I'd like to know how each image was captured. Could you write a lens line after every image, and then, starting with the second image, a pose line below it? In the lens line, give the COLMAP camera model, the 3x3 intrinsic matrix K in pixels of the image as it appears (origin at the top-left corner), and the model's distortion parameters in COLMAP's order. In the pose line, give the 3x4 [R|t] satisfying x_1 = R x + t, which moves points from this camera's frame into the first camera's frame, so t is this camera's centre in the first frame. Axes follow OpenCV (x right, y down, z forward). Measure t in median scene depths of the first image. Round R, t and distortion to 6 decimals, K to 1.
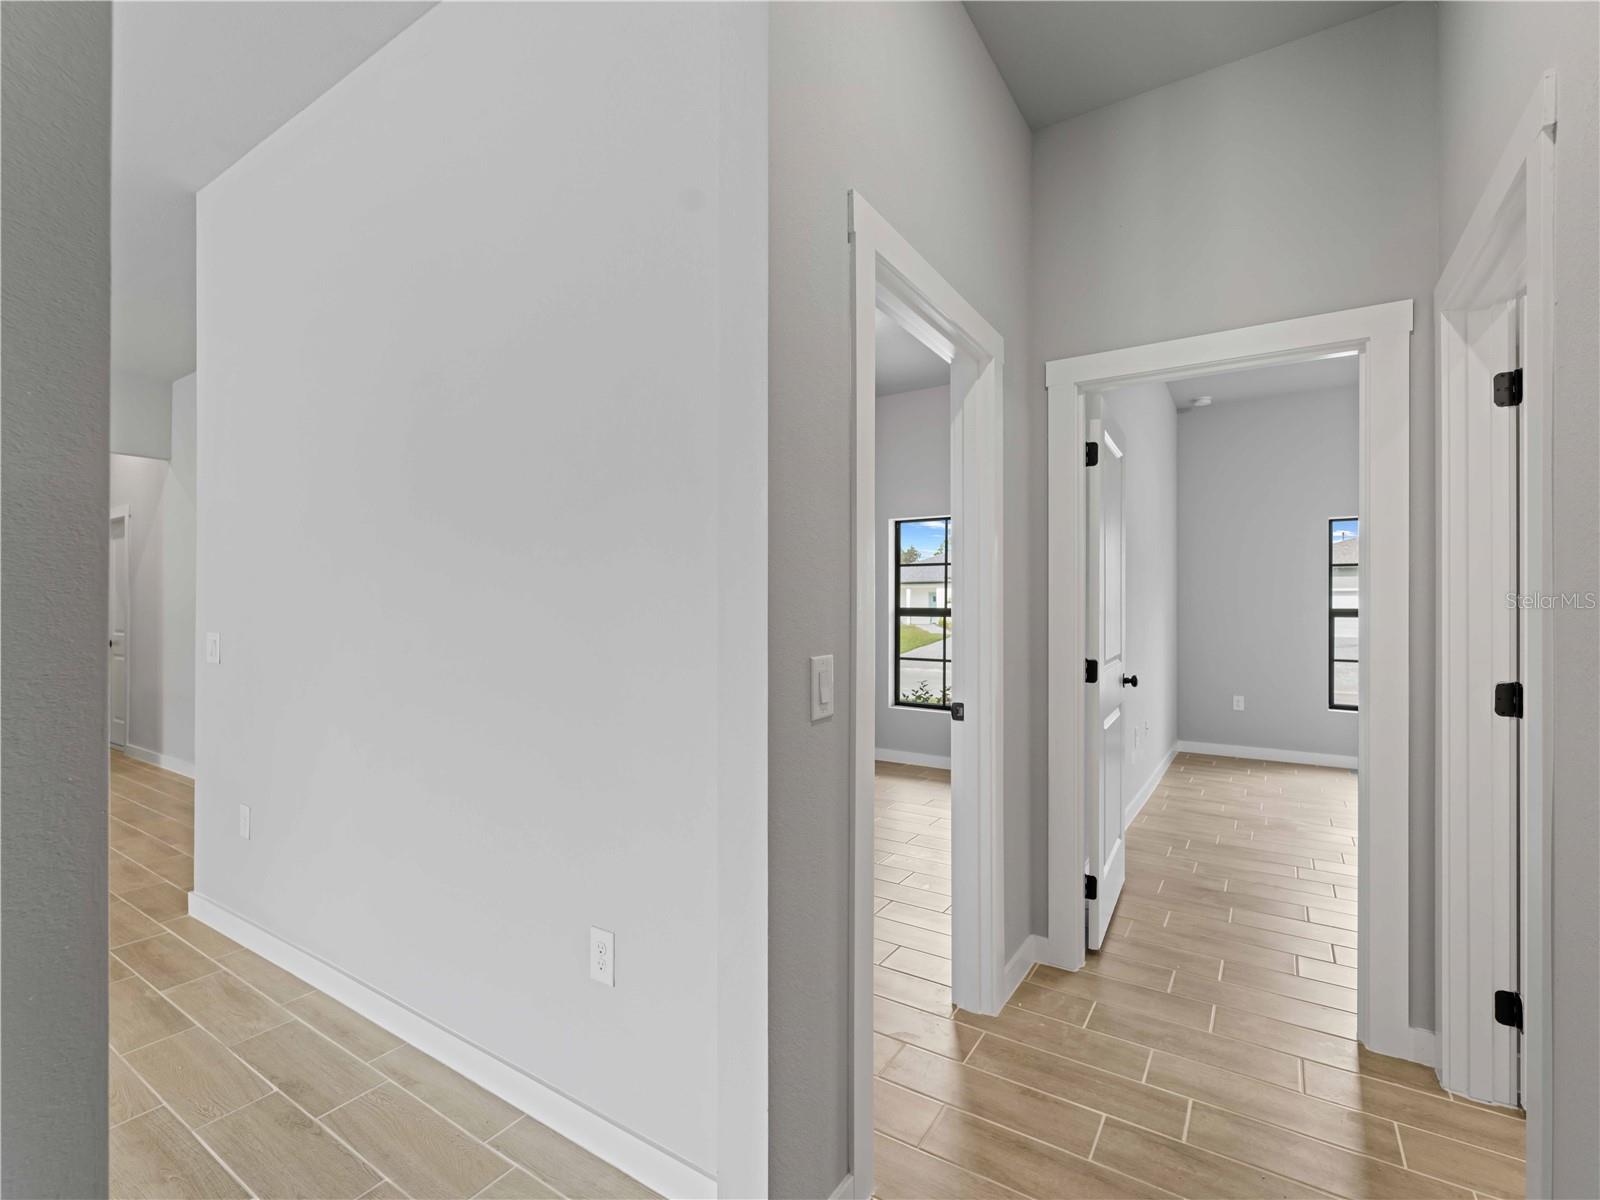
lens RADIAL K [[721.2, 0, 806.3], [0, 721.2, 596.0], [0, 0, 1]] dist [-0.004490, -0.000740]
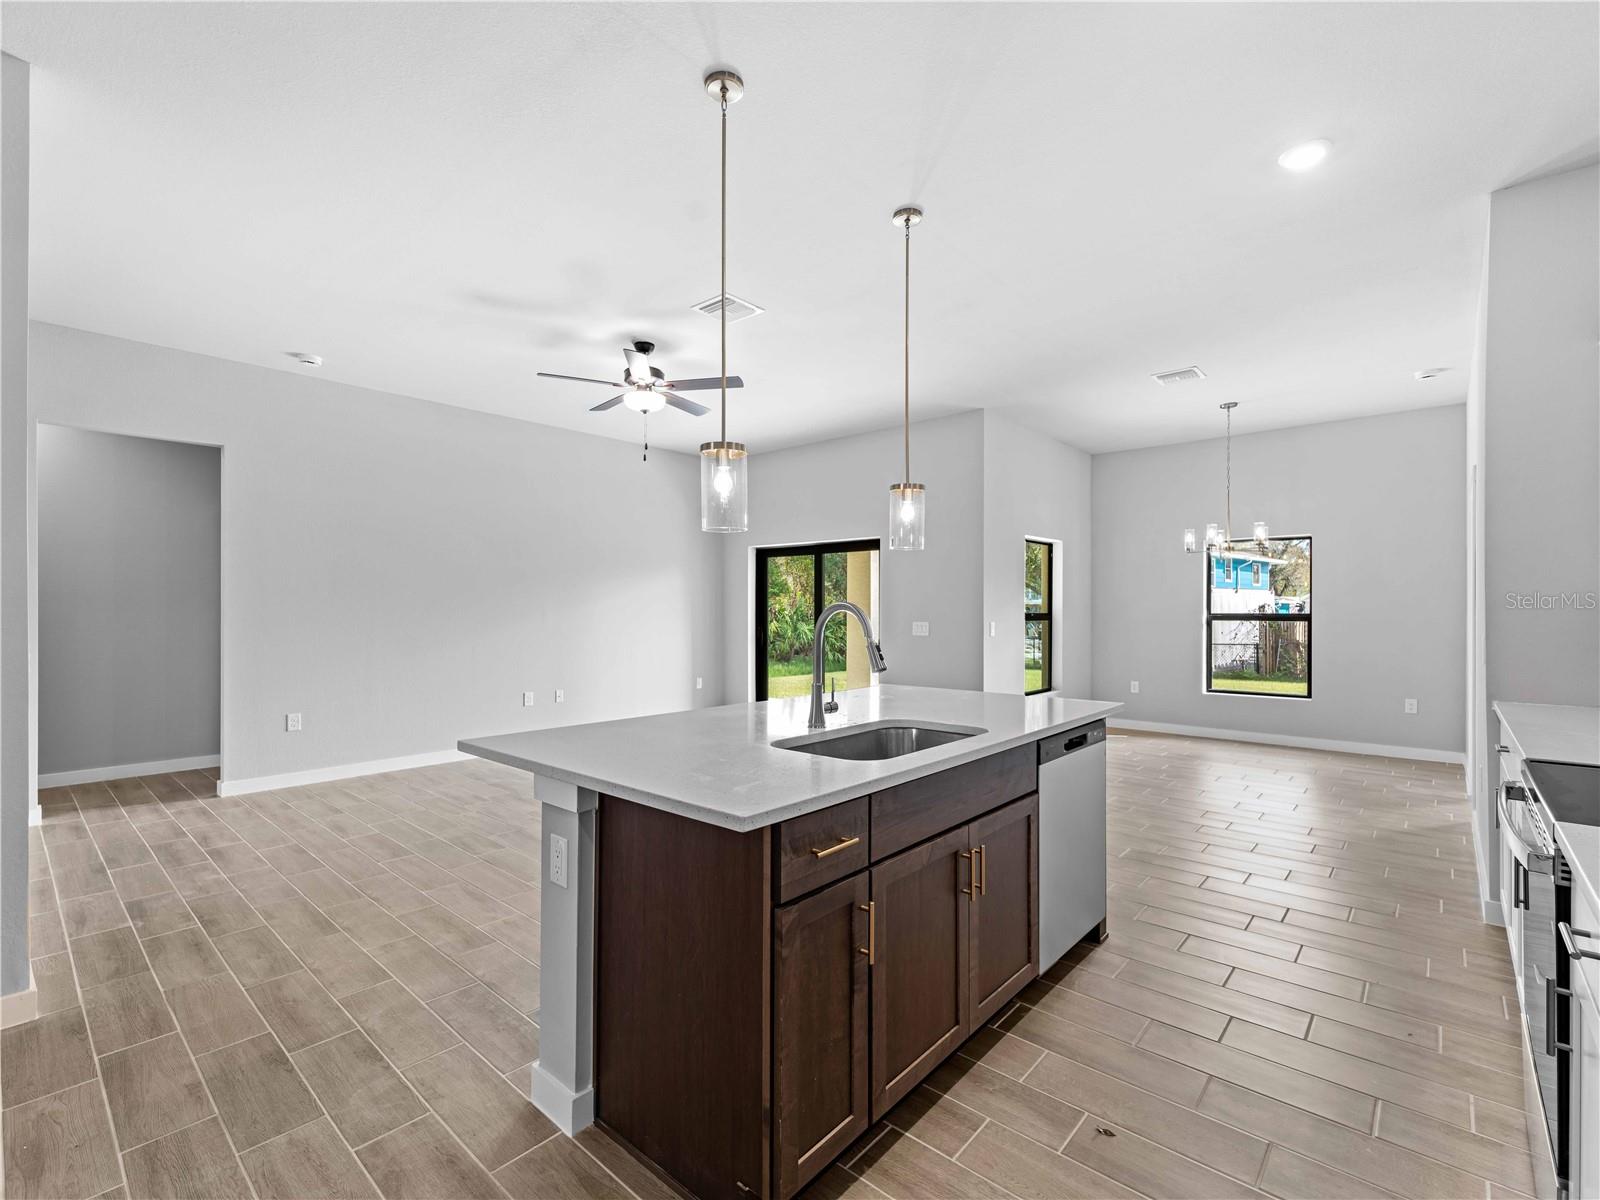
lens RADIAL K [[721.2, 0, 801.5], [0, 721.2, 605.9], [0, 0, 1]] dist [-0.004490, -0.000740]
pose [[-0.987395, -0.000371, 0.158274, -2.299040], [-0.002028, 0.999945, -0.010307, 0.033038], [-0.158261, -0.010498, -0.987341, 2.105326]]
